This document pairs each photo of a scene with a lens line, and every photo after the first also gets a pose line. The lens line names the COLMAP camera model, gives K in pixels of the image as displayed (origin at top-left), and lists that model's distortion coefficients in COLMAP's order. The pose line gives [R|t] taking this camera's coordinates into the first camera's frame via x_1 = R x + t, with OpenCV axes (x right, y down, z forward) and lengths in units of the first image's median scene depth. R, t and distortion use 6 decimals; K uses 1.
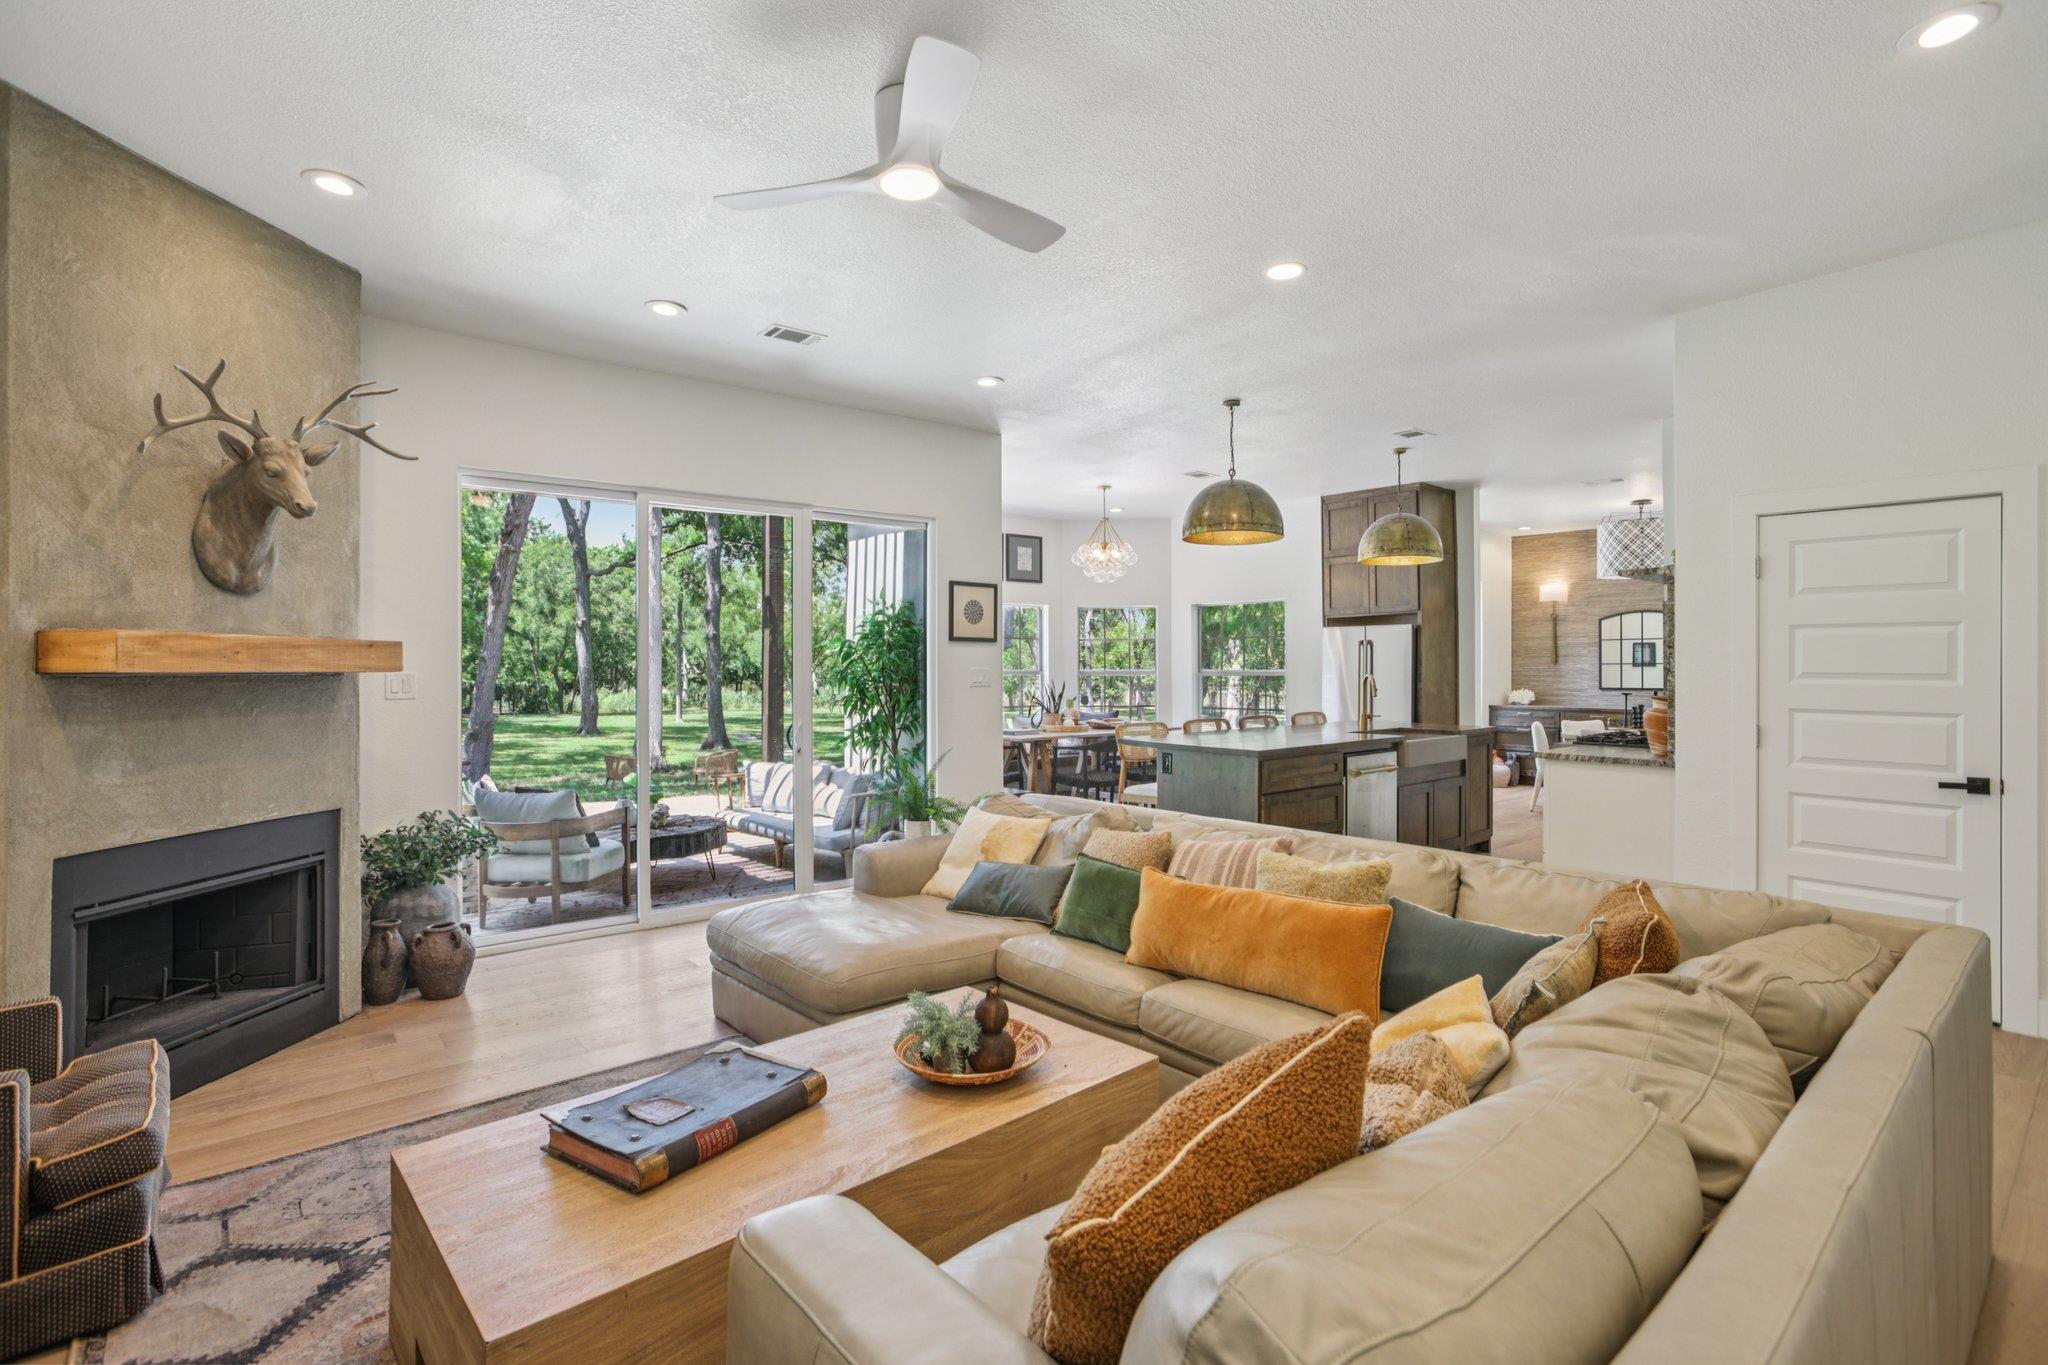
lens RADIAL K [[964.0, 0, 1020.4], [0, 964.0, 668.2], [0, 0, 1]] dist [-0.050522, 0.019308]
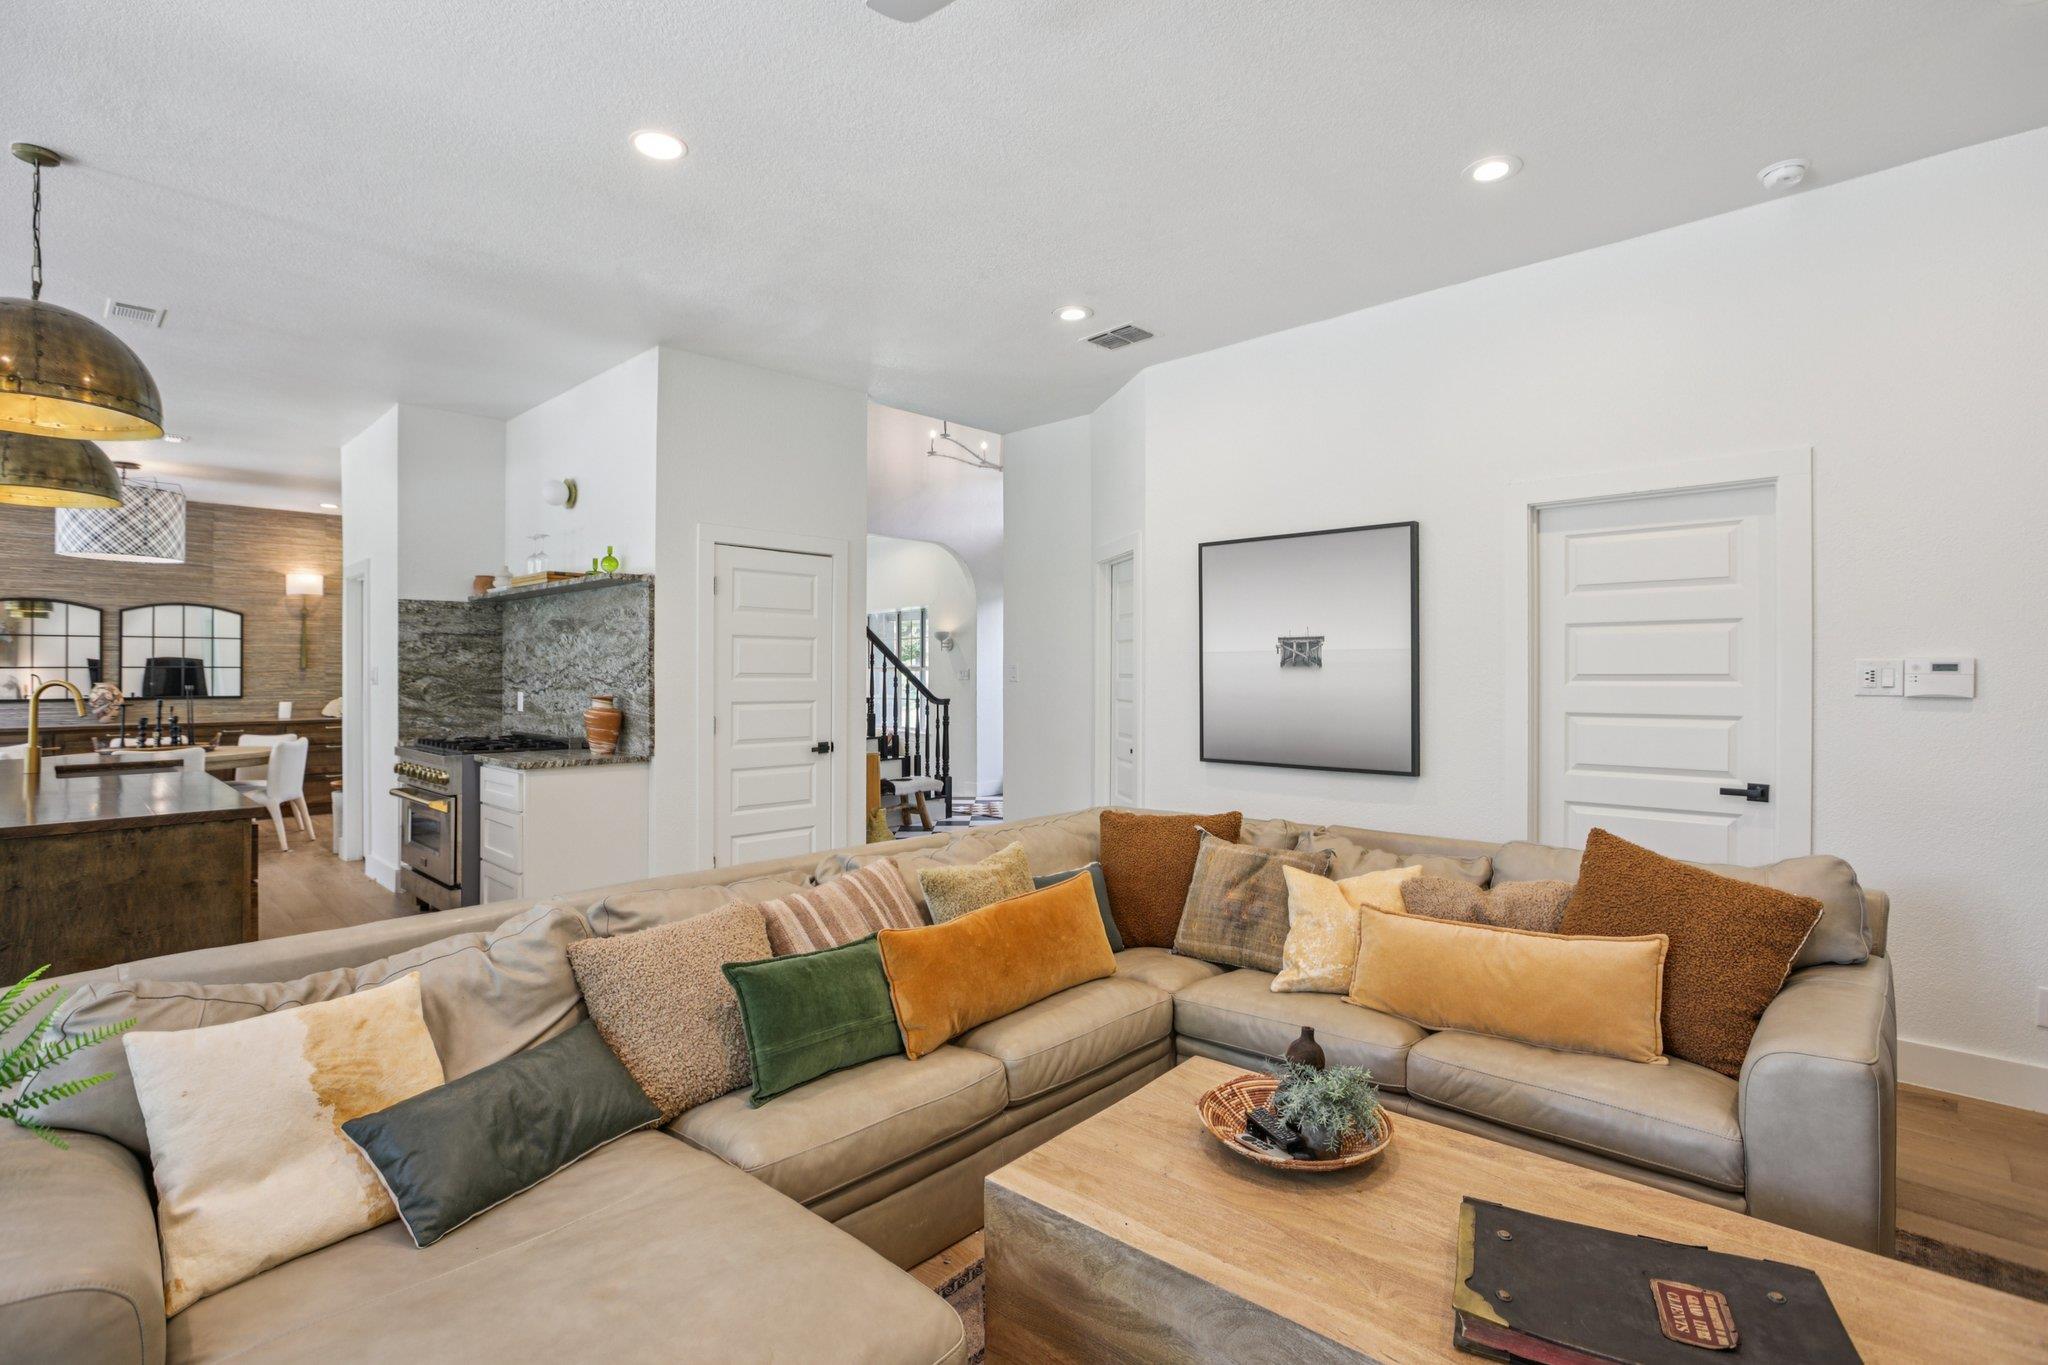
lens RADIAL K [[964.0, 0, 1020.4], [0, 964.0, 668.2], [0, 0, 1]] dist [-0.050522, 0.019308]
pose [[-0.108299, 0.006567, 0.994097, -0.171677], [0.002741, 0.999976, -0.006307, 0.002757], [-0.994115, 0.002042, -0.108314, 0.269126]]
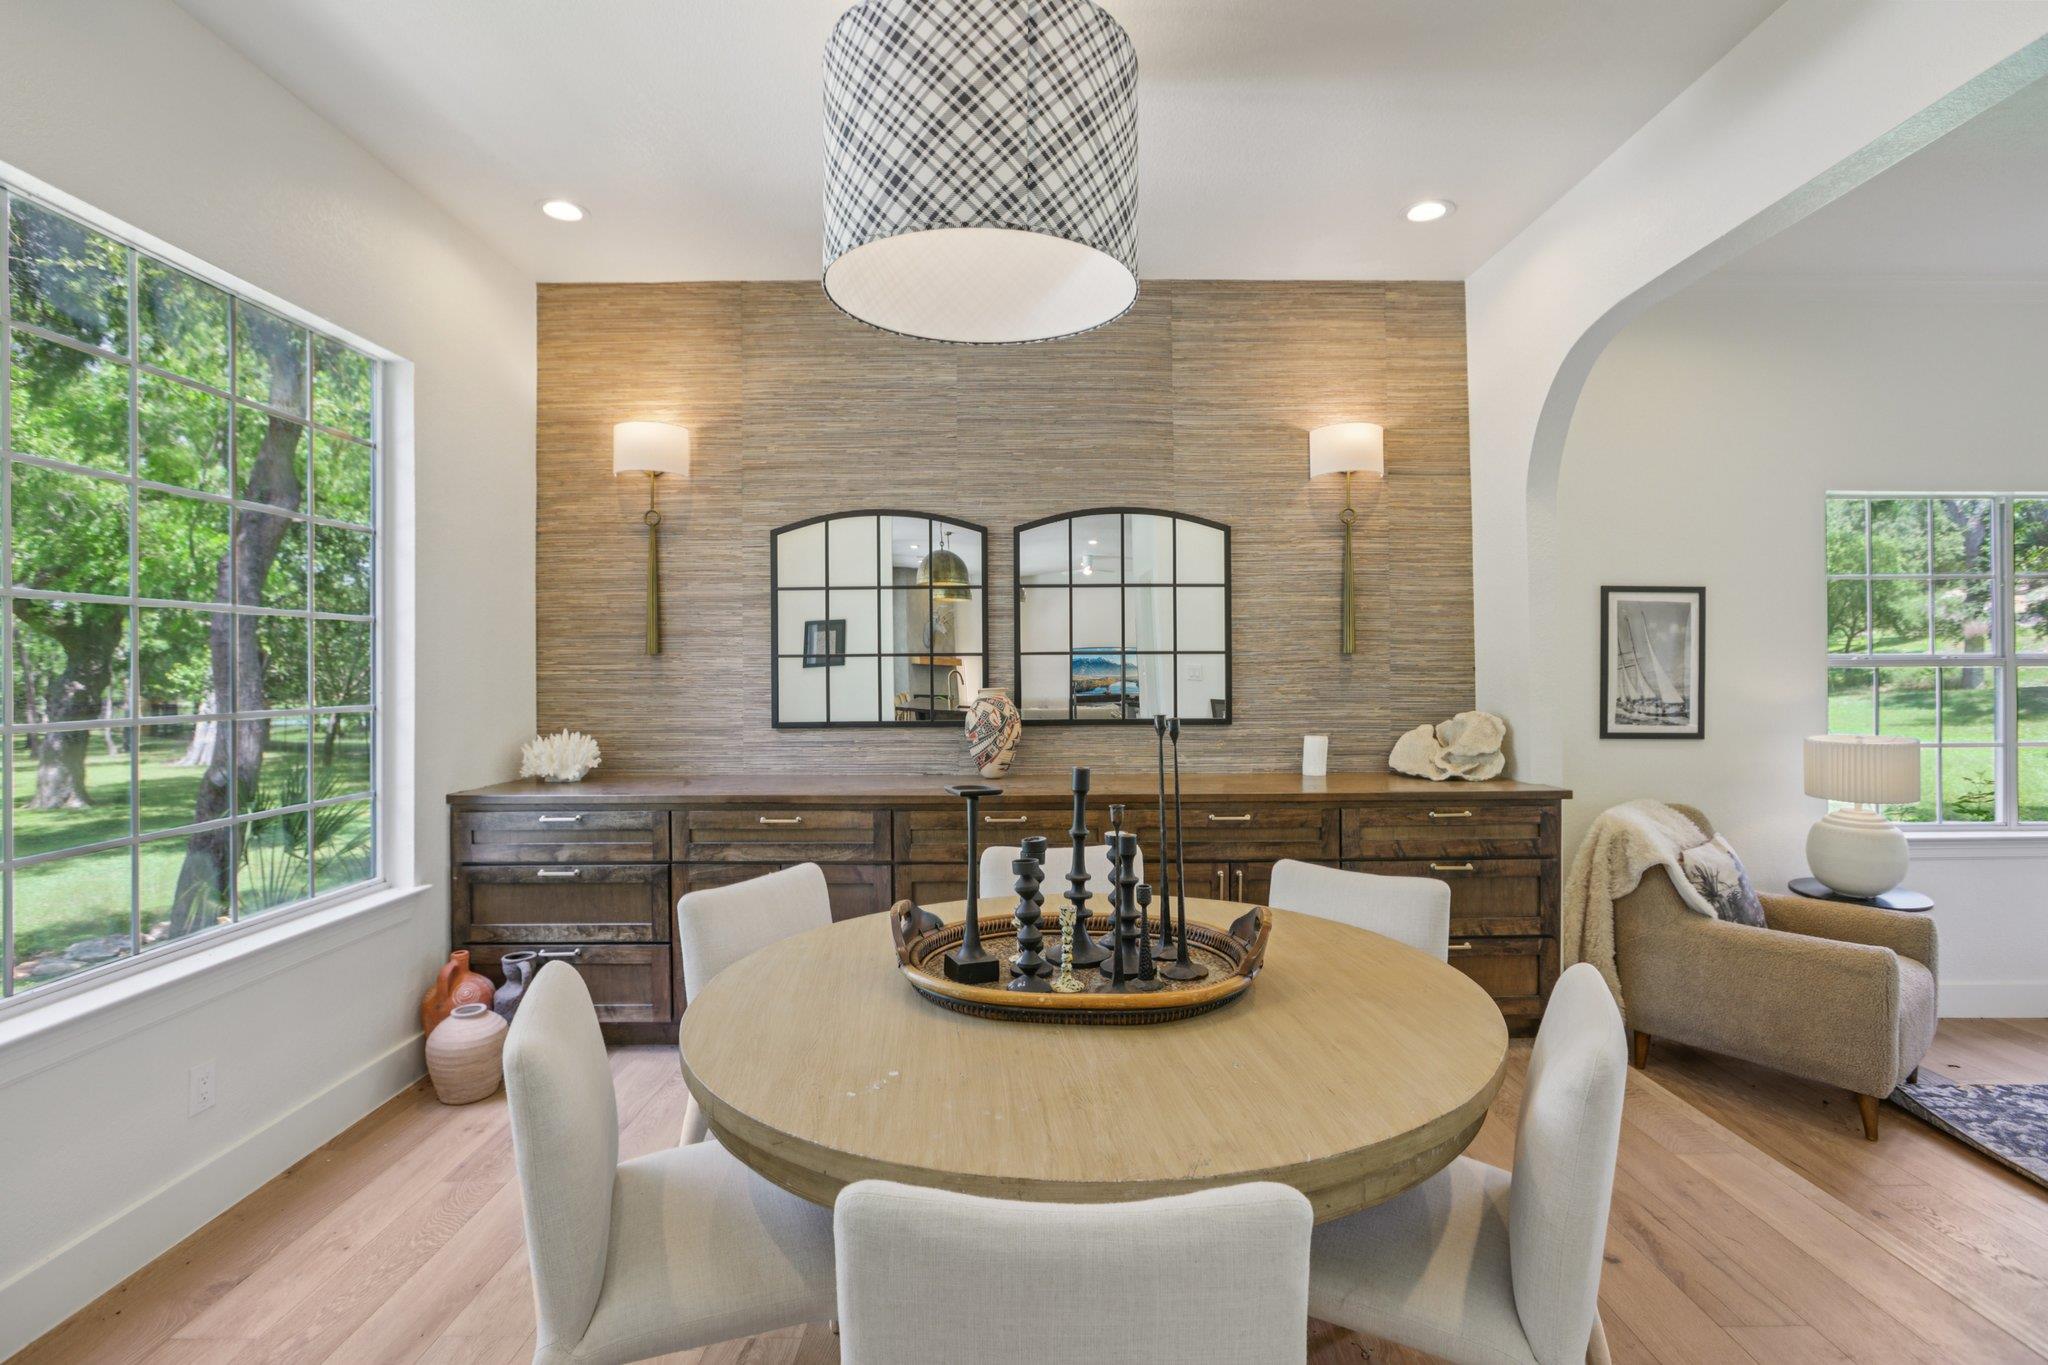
lens RADIAL K [[964.0, 0, 1020.4], [0, 964.0, 668.2], [0, 0, 1]] dist [-0.050522, 0.019308]
pose [[0.647539, -0.005539, 0.762012, 0.384683], [0.005928, 0.999980, 0.002231, -0.000356], [-0.762009, 0.003072, 0.647559, 0.676593]]
